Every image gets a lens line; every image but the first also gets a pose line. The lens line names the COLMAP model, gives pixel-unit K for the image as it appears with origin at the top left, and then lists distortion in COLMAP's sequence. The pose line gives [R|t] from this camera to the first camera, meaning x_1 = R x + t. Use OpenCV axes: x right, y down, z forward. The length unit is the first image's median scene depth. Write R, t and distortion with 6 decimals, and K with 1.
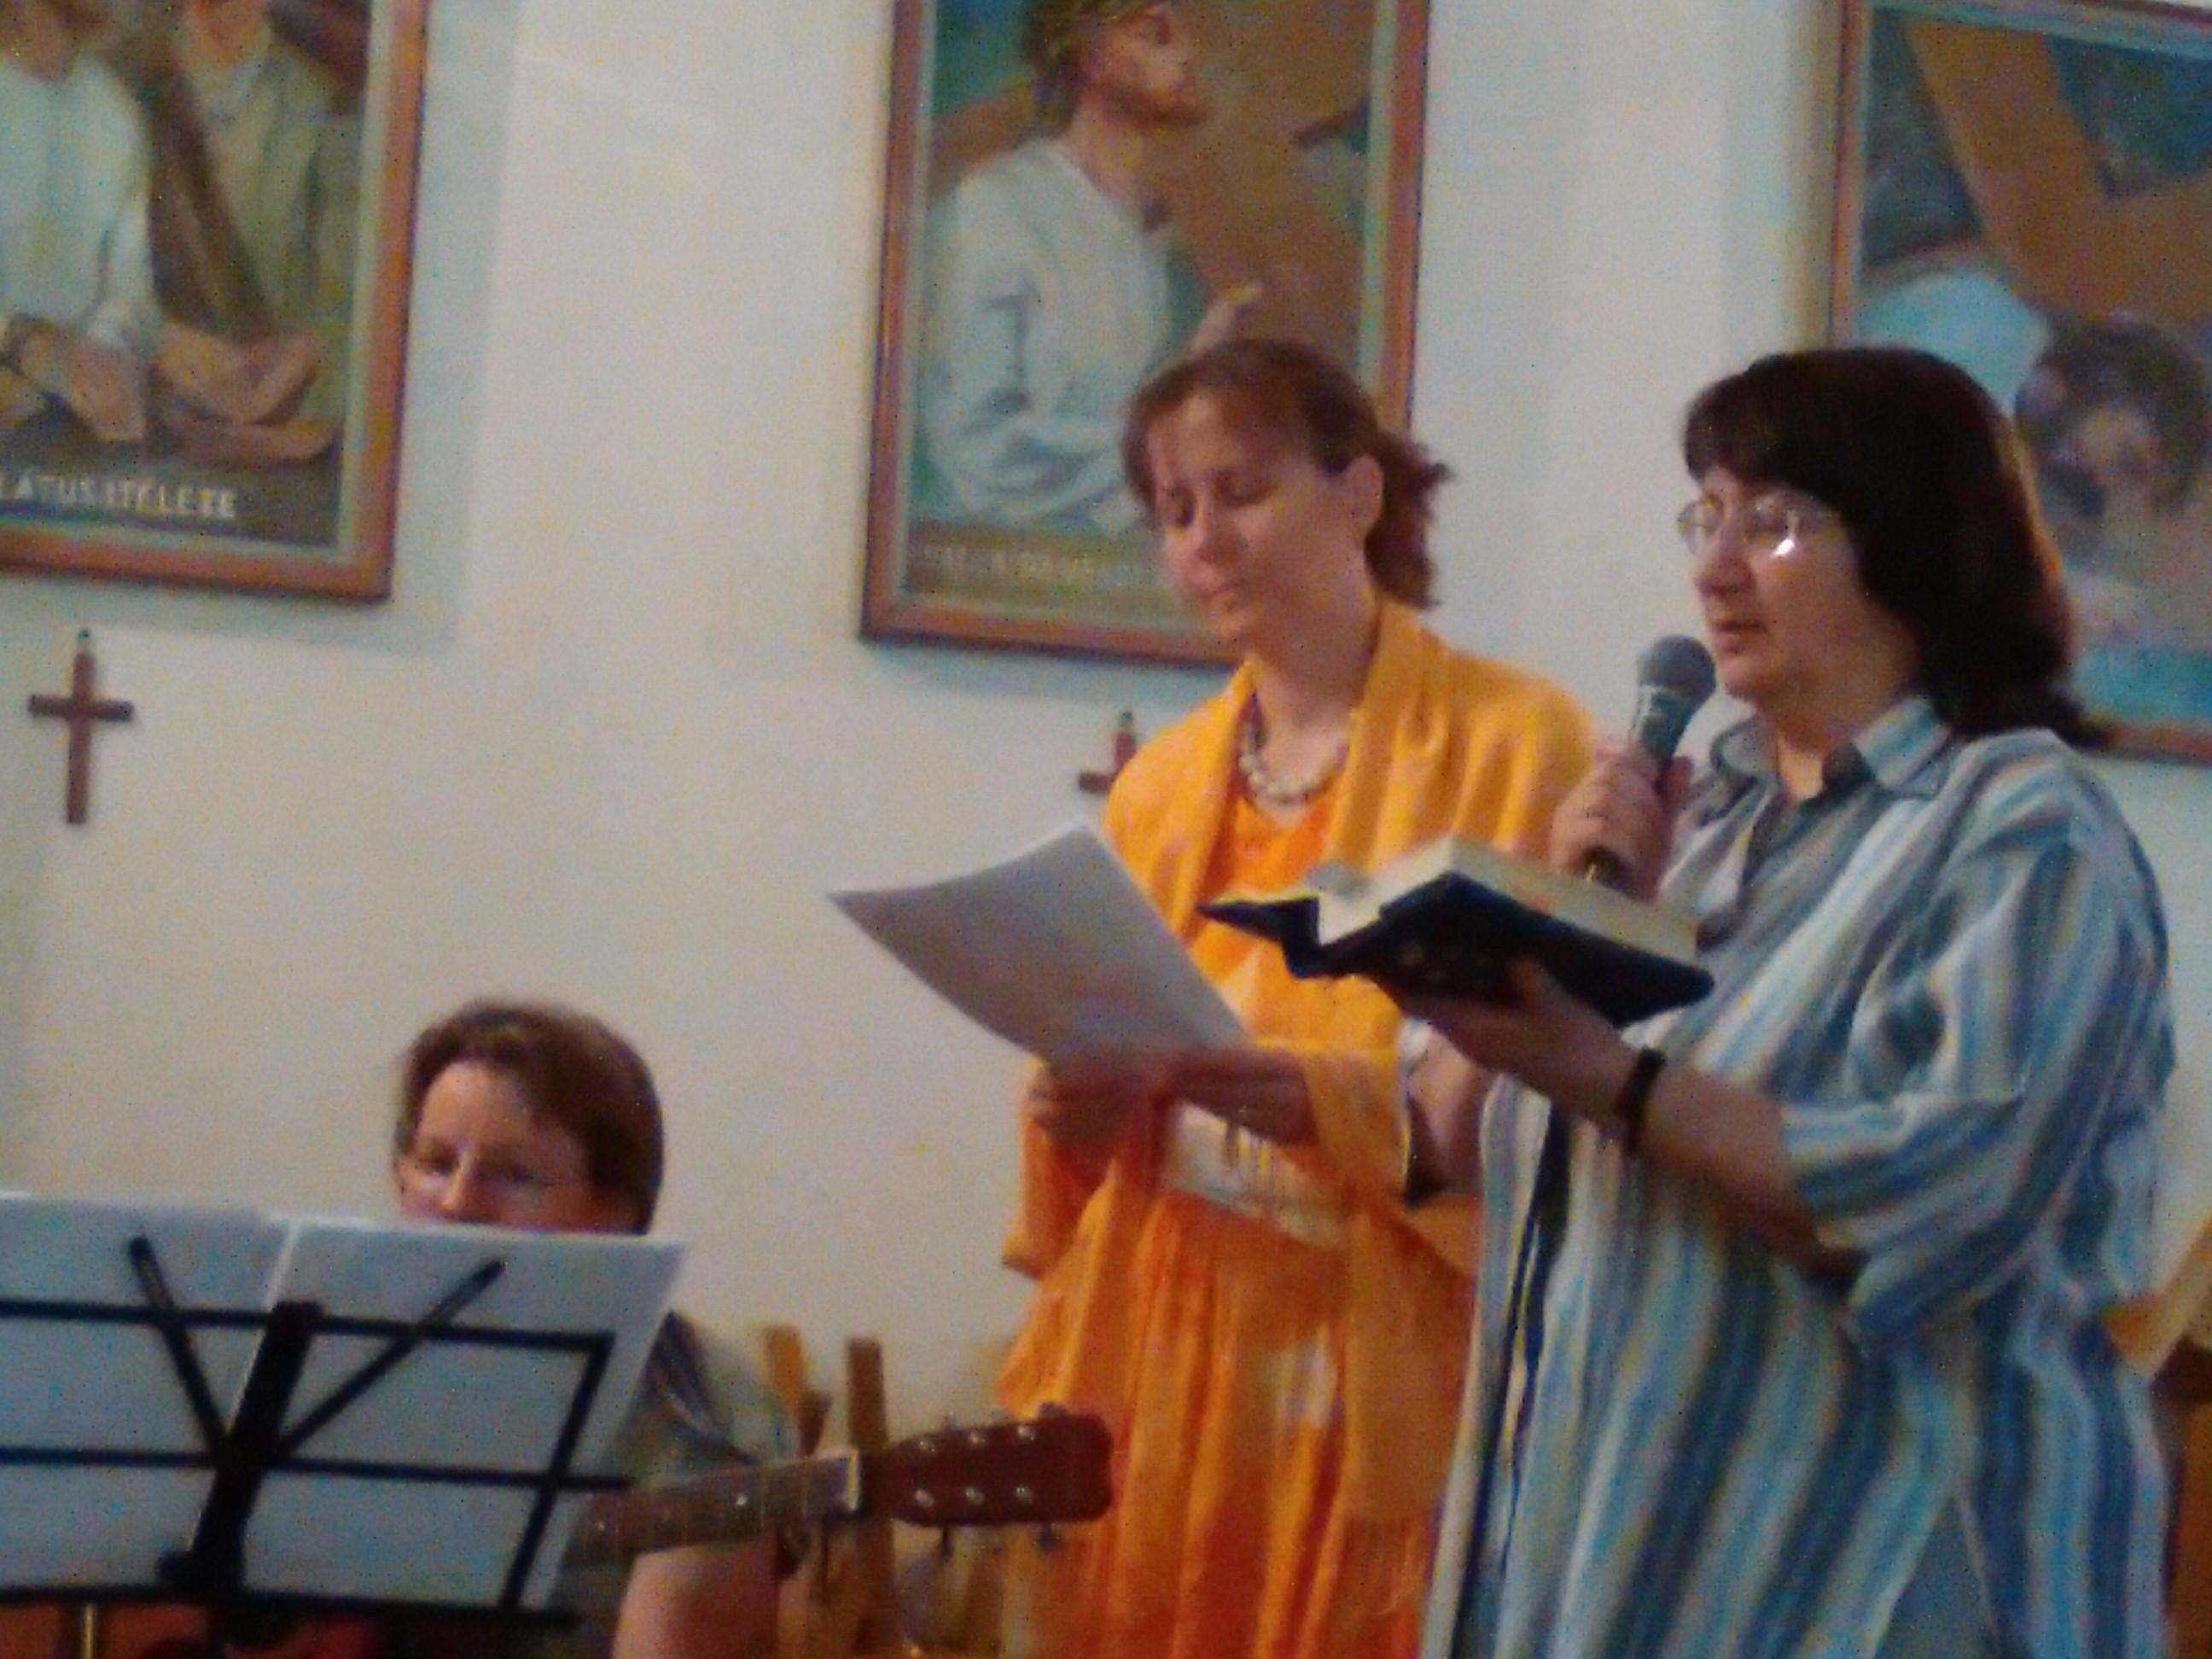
lens RADIAL K [[1787.5, 0, 1106.6], [0, 1787.5, 817.5], [0, 0, 1]] dist [0.018251, 0.006323]
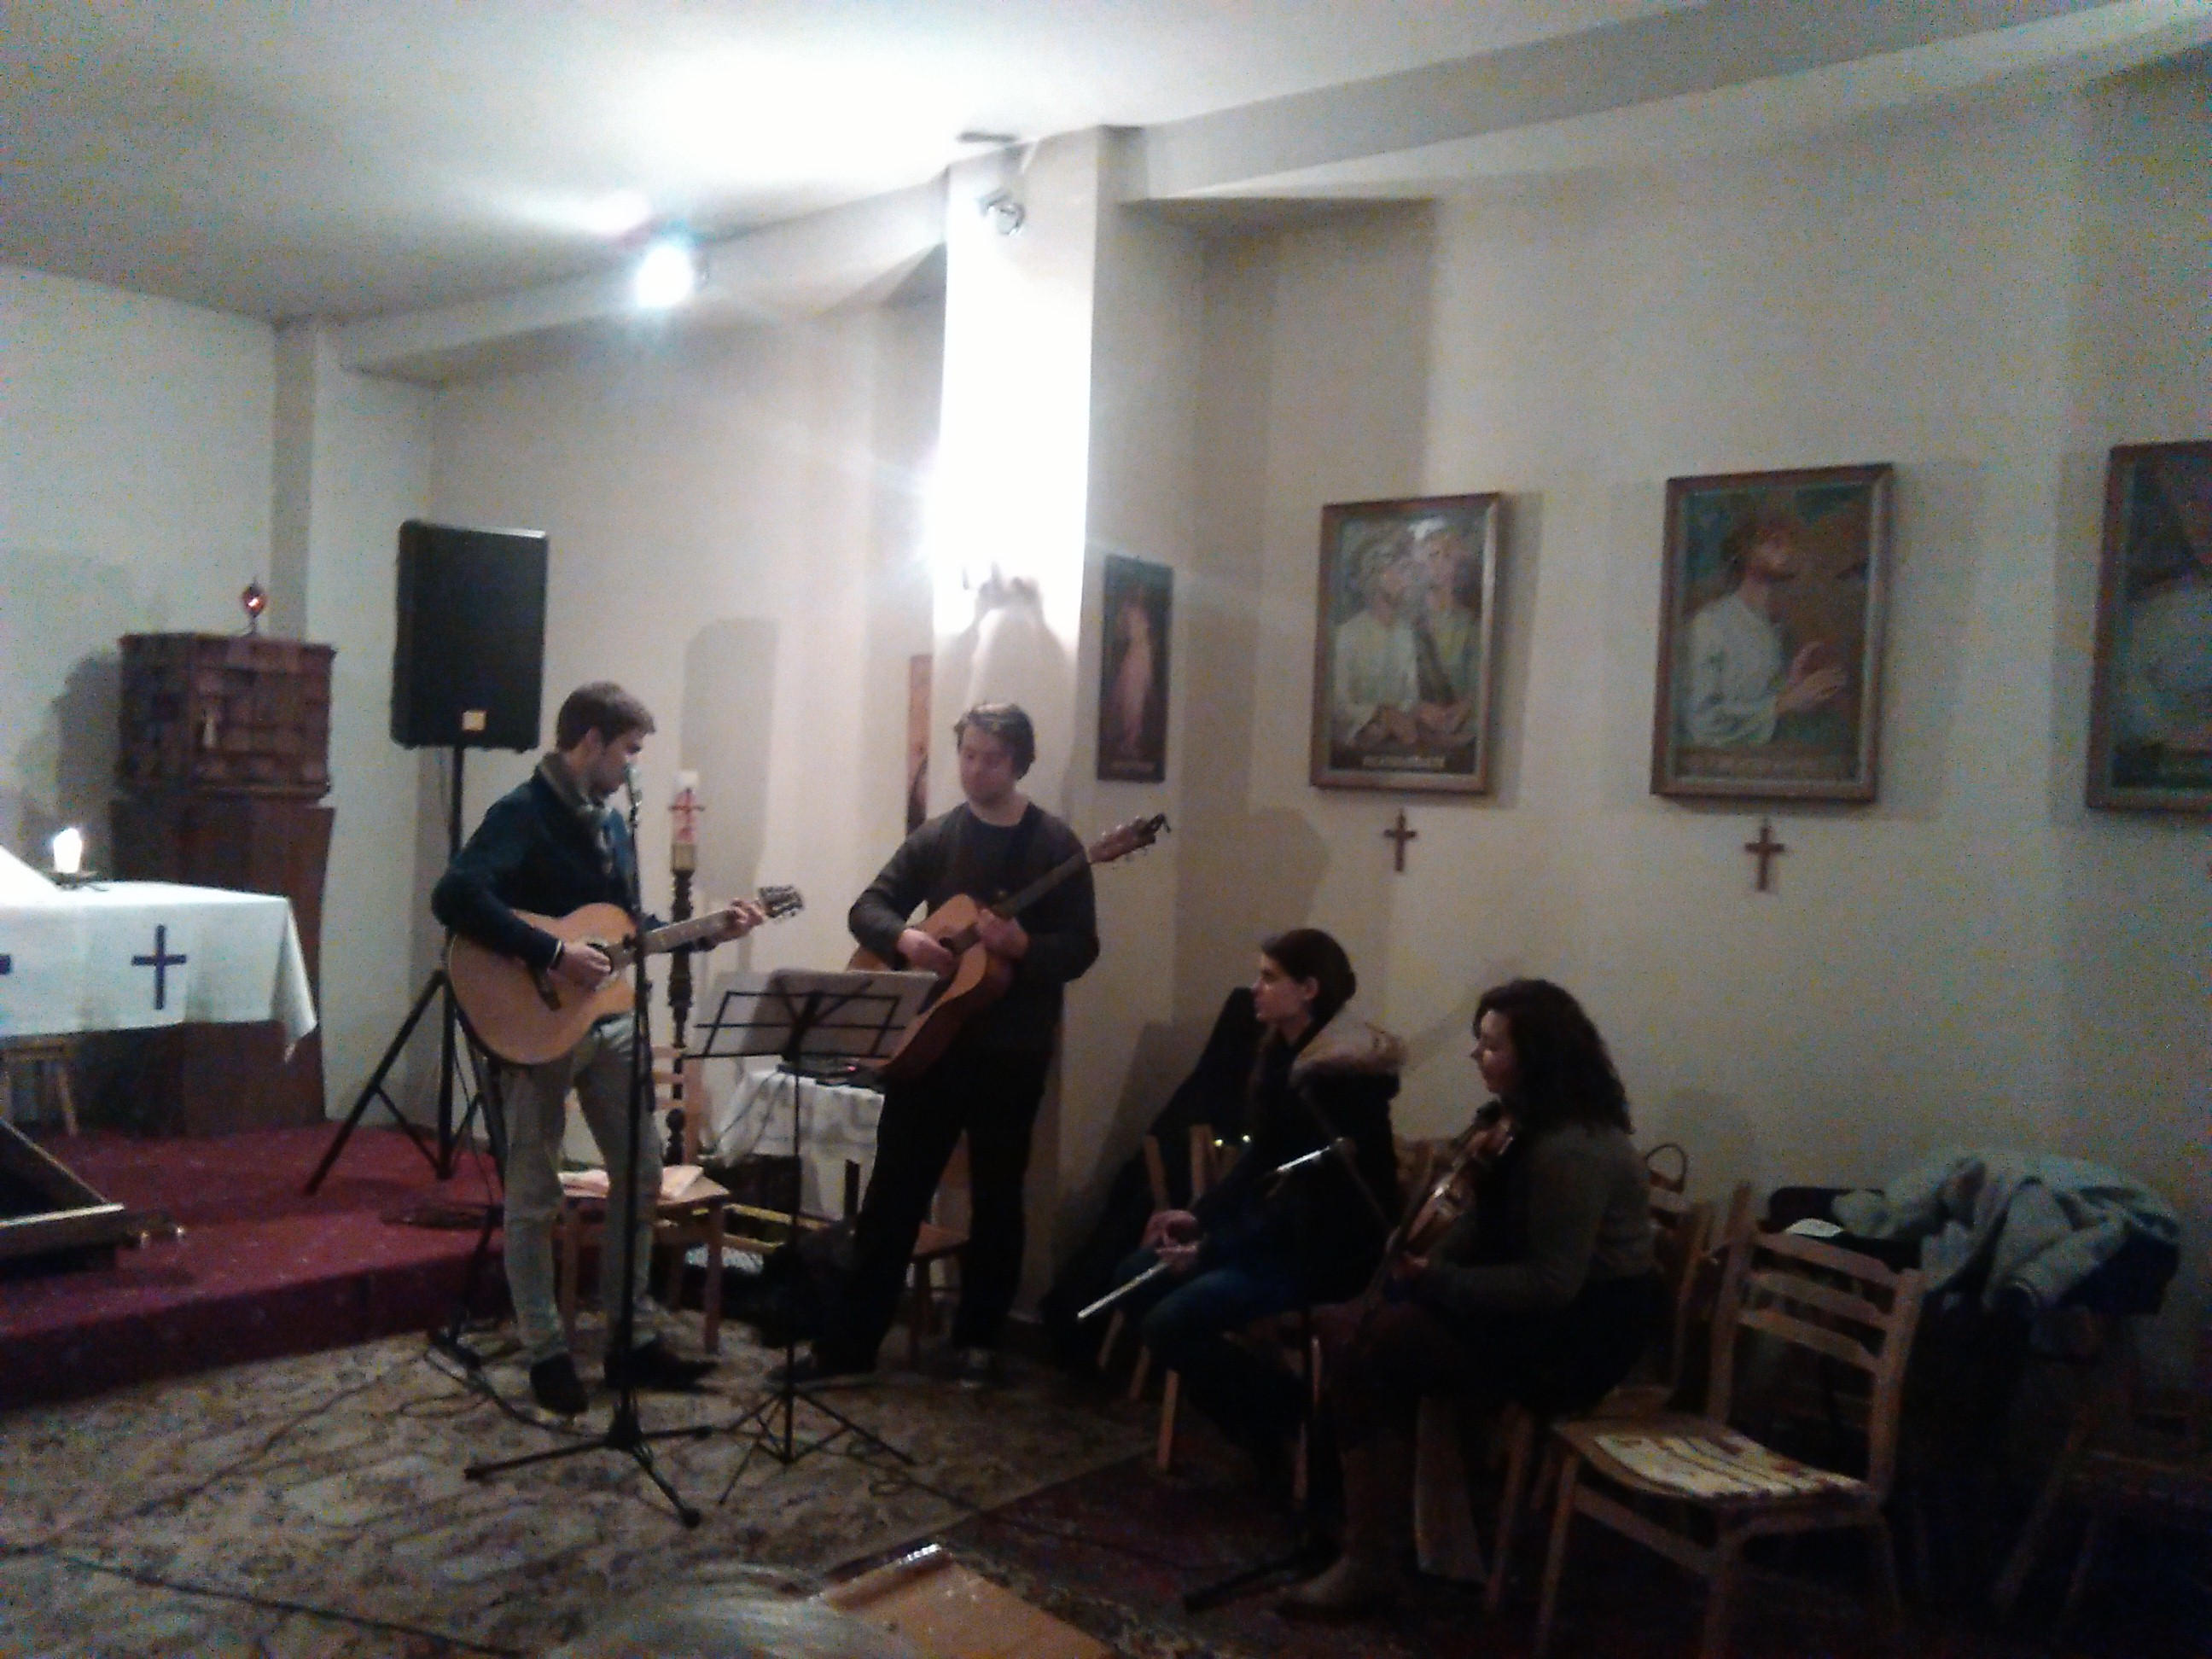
lens RADIAL K [[1787.5, 0, 1106.0], [0, 1787.5, 827.3], [0, 0, 1]] dist [0.018251, 0.006323]
pose [[0.773421, -0.043801, -0.632377, 0.889387], [0.011587, 0.998420, -0.054984, 0.081887], [0.633787, 0.035199, 0.772707, -1.533047]]
